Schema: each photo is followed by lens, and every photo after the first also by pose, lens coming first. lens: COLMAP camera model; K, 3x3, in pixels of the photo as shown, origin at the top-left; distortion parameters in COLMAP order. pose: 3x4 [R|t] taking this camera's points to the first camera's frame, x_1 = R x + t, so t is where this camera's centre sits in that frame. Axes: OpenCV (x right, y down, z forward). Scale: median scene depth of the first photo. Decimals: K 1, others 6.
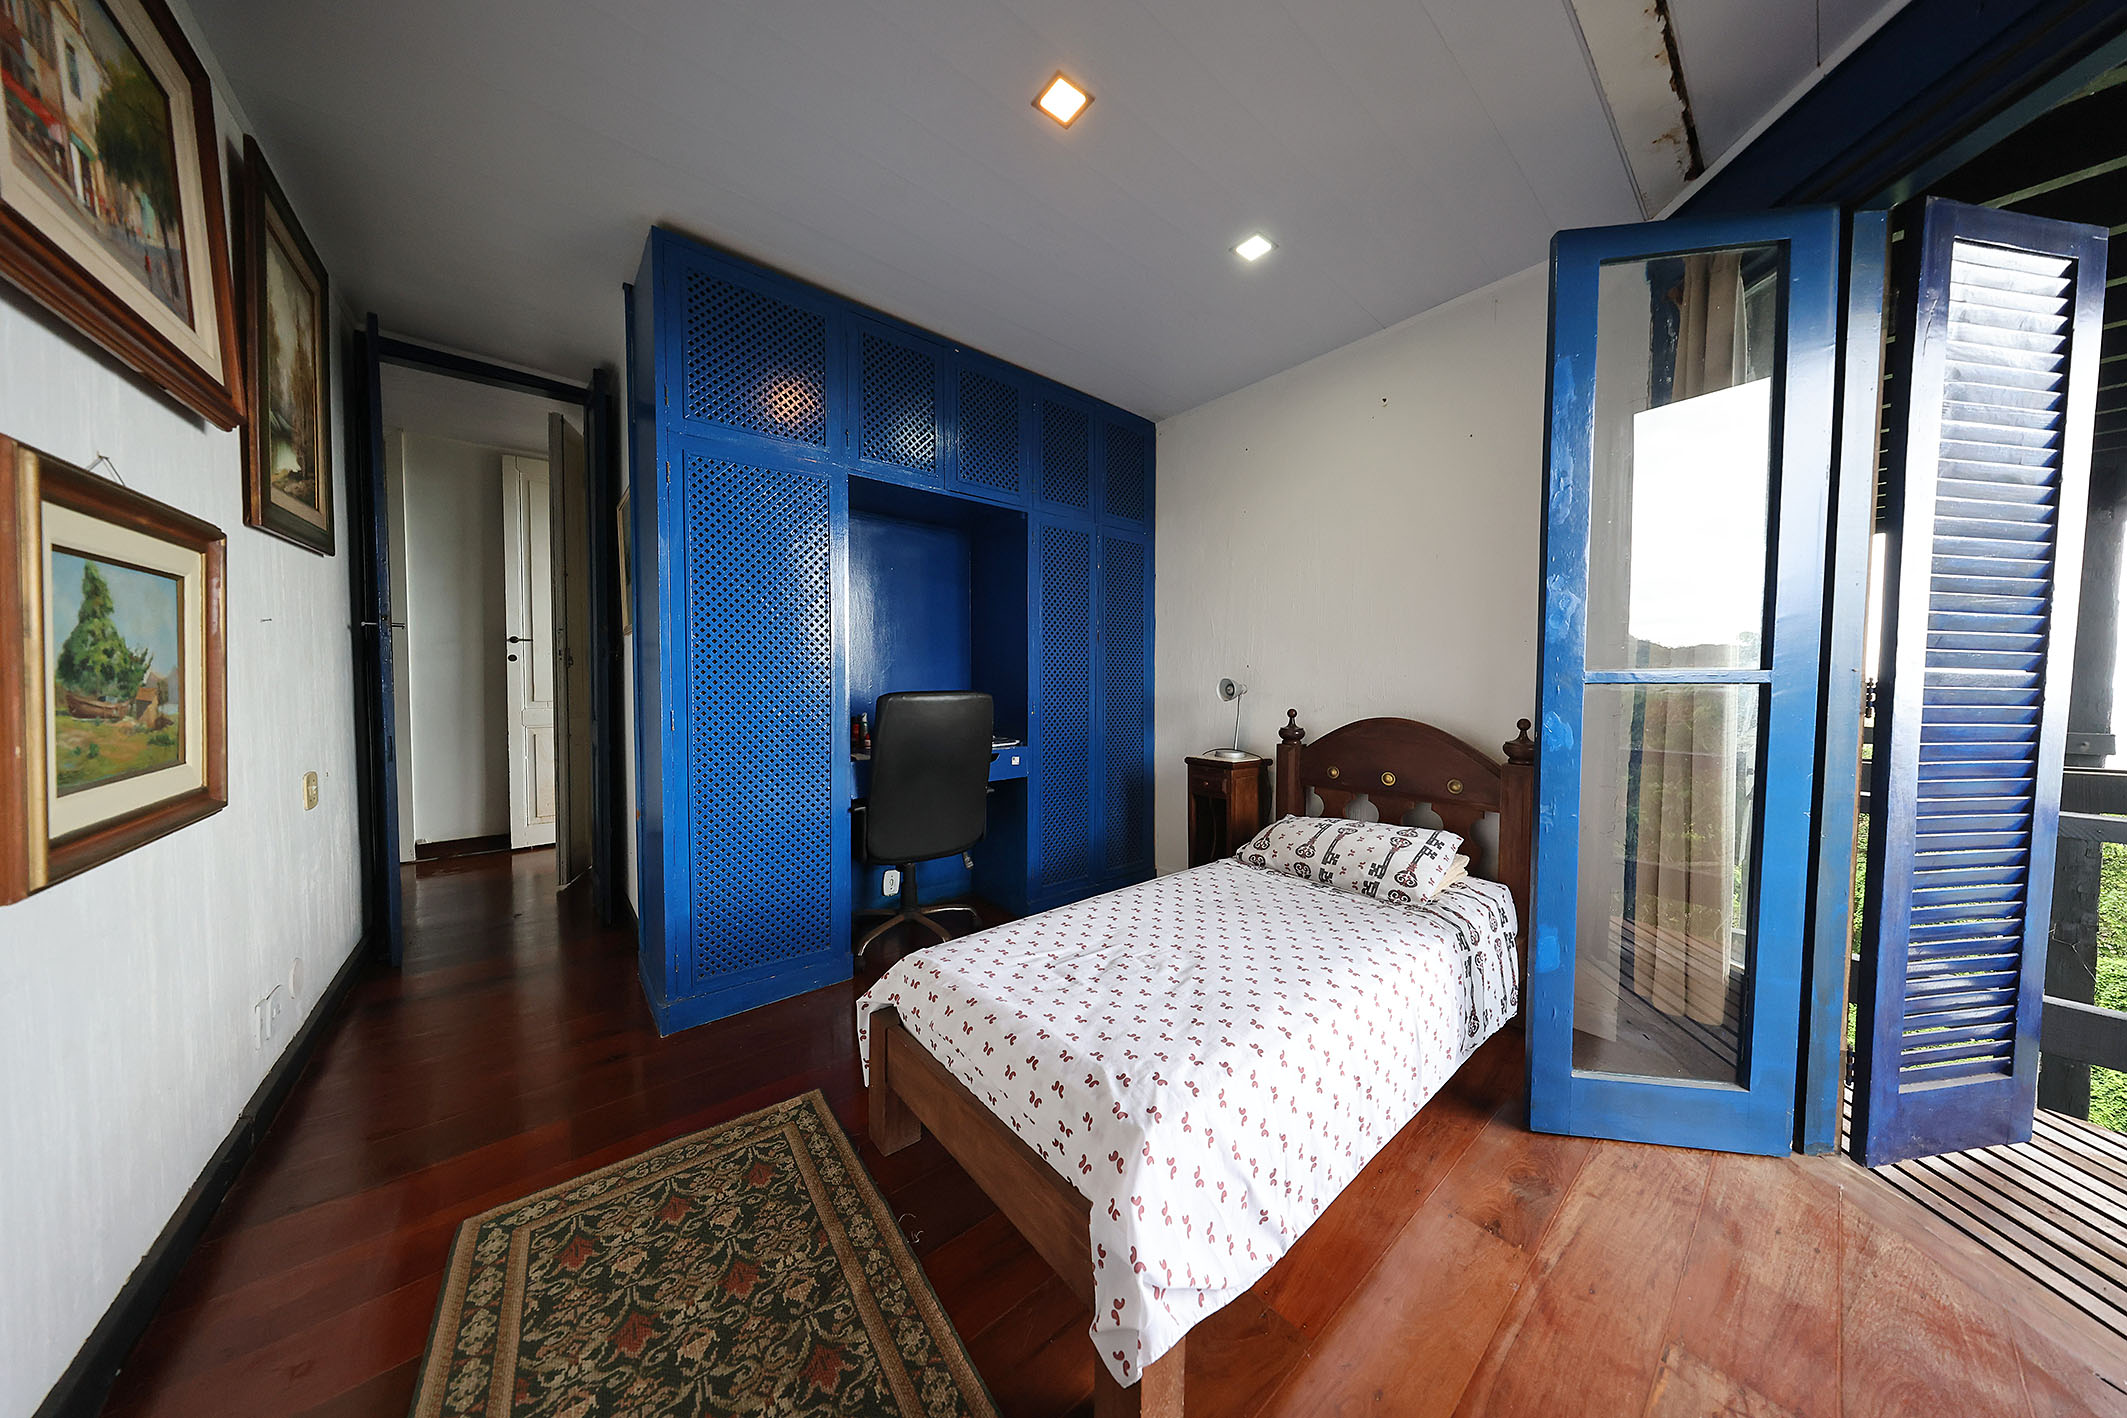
lens RADIAL K [[632.0, 0, 1067.4], [0, 632.0, 707.0], [0, 0, 1]] dist [0.000880, 0.000015]
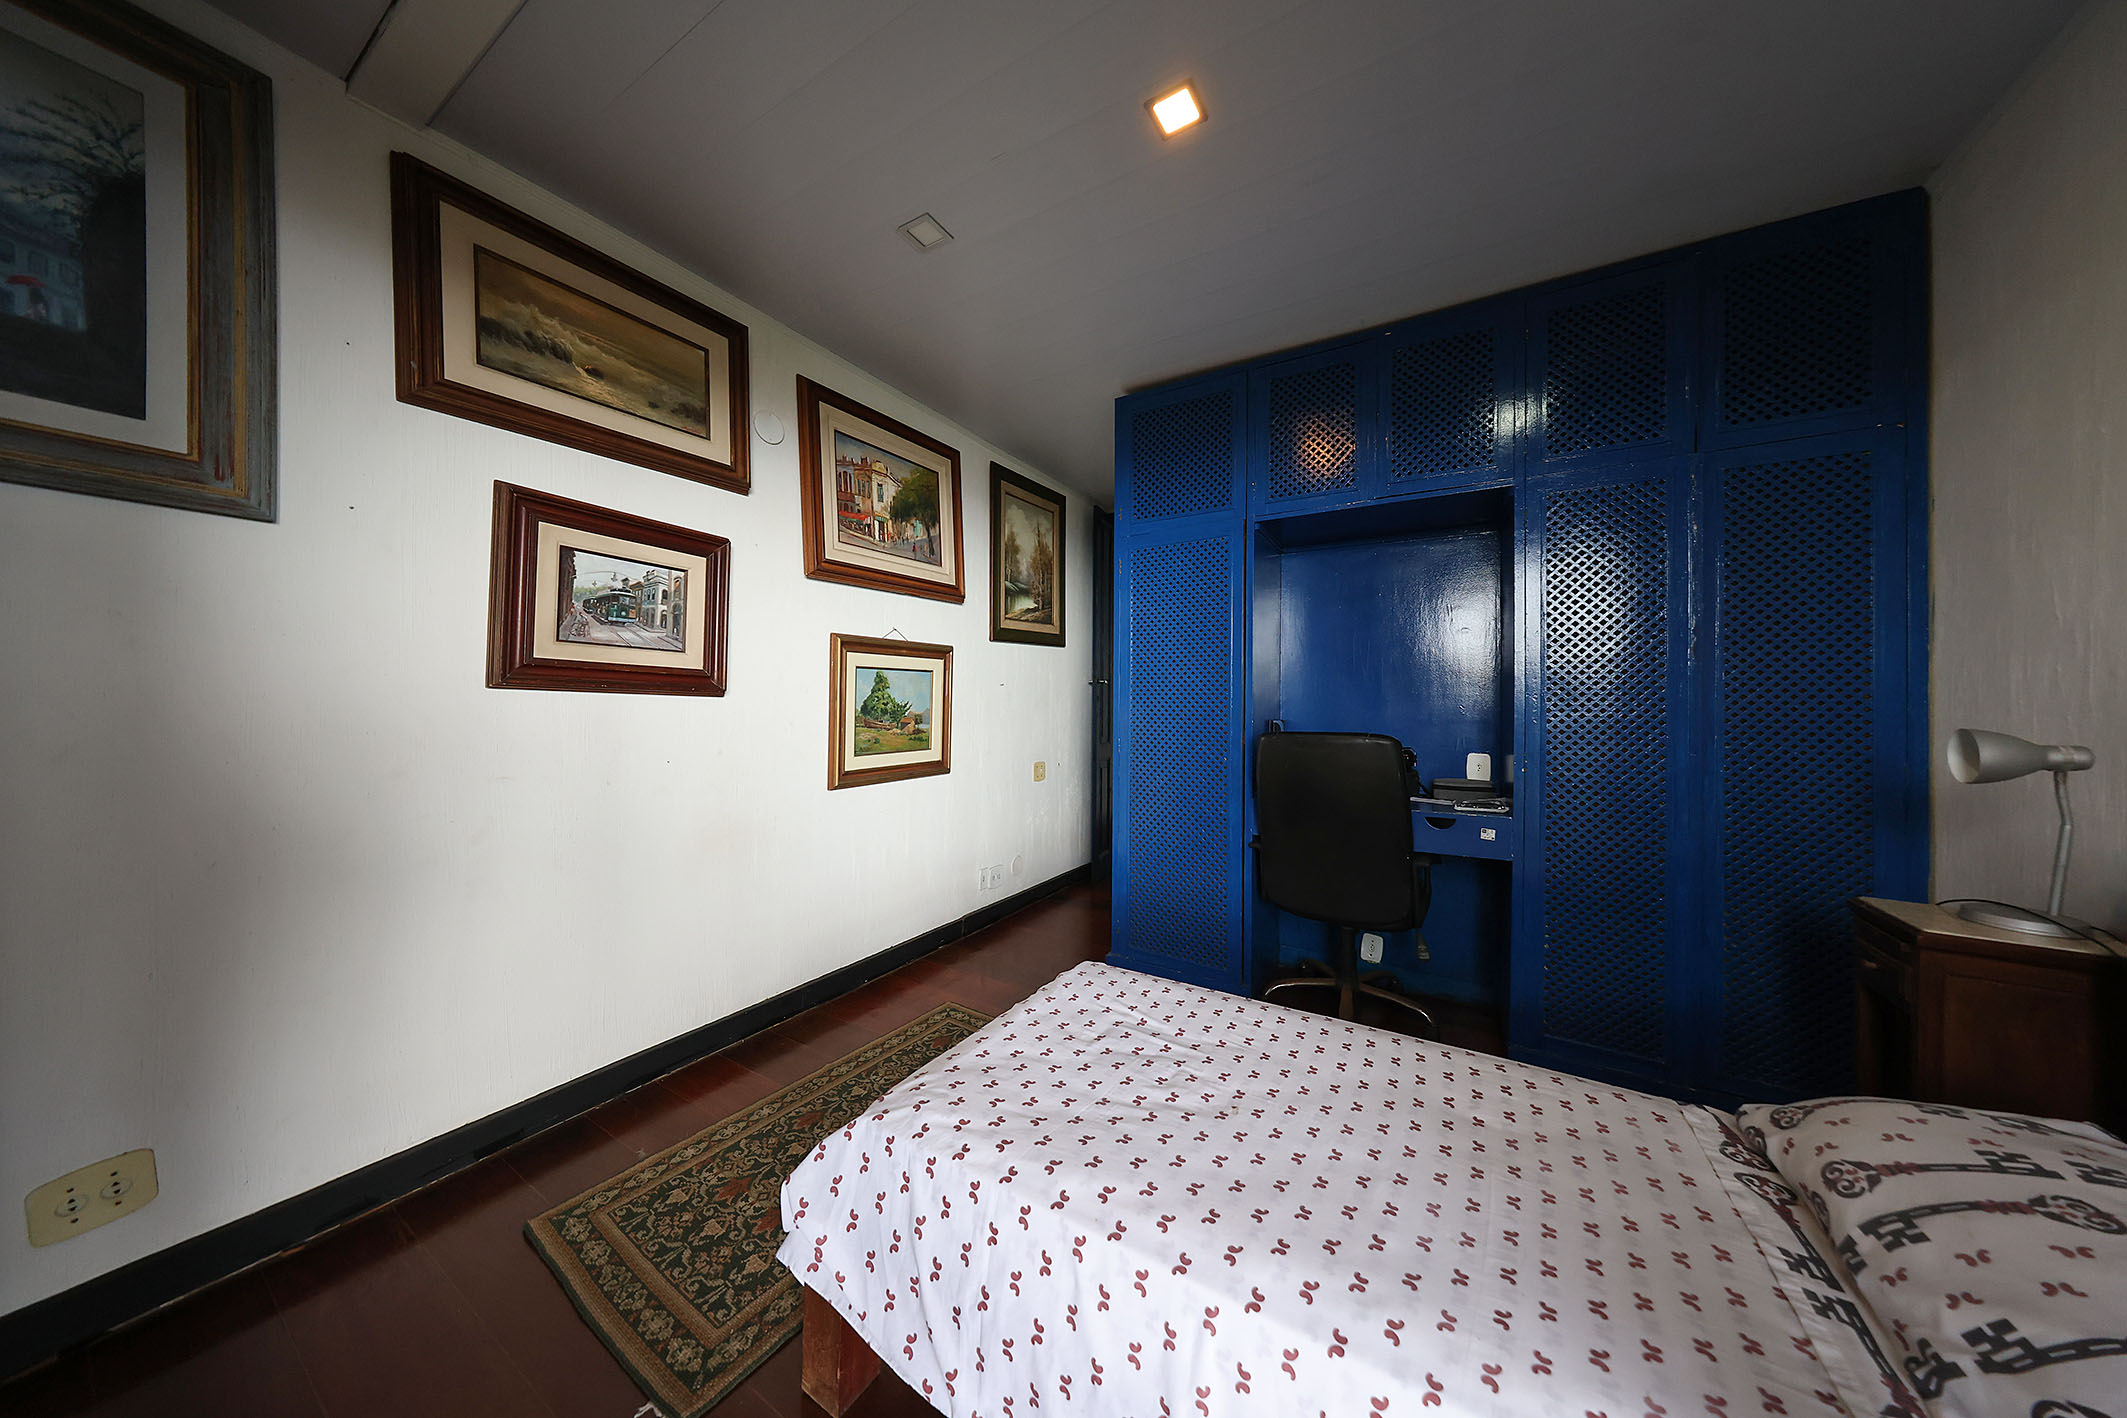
lens RADIAL K [[632.0, 0, 1068.2], [0, 632.0, 704.2], [0, 0, 1]] dist [0.000880, 0.000015]
pose [[0.338069, -0.004512, -0.941110, 0.978505], [-0.049326, 0.998529, -0.022506, -0.051000], [0.939828, 0.054030, 0.337349, 0.676428]]
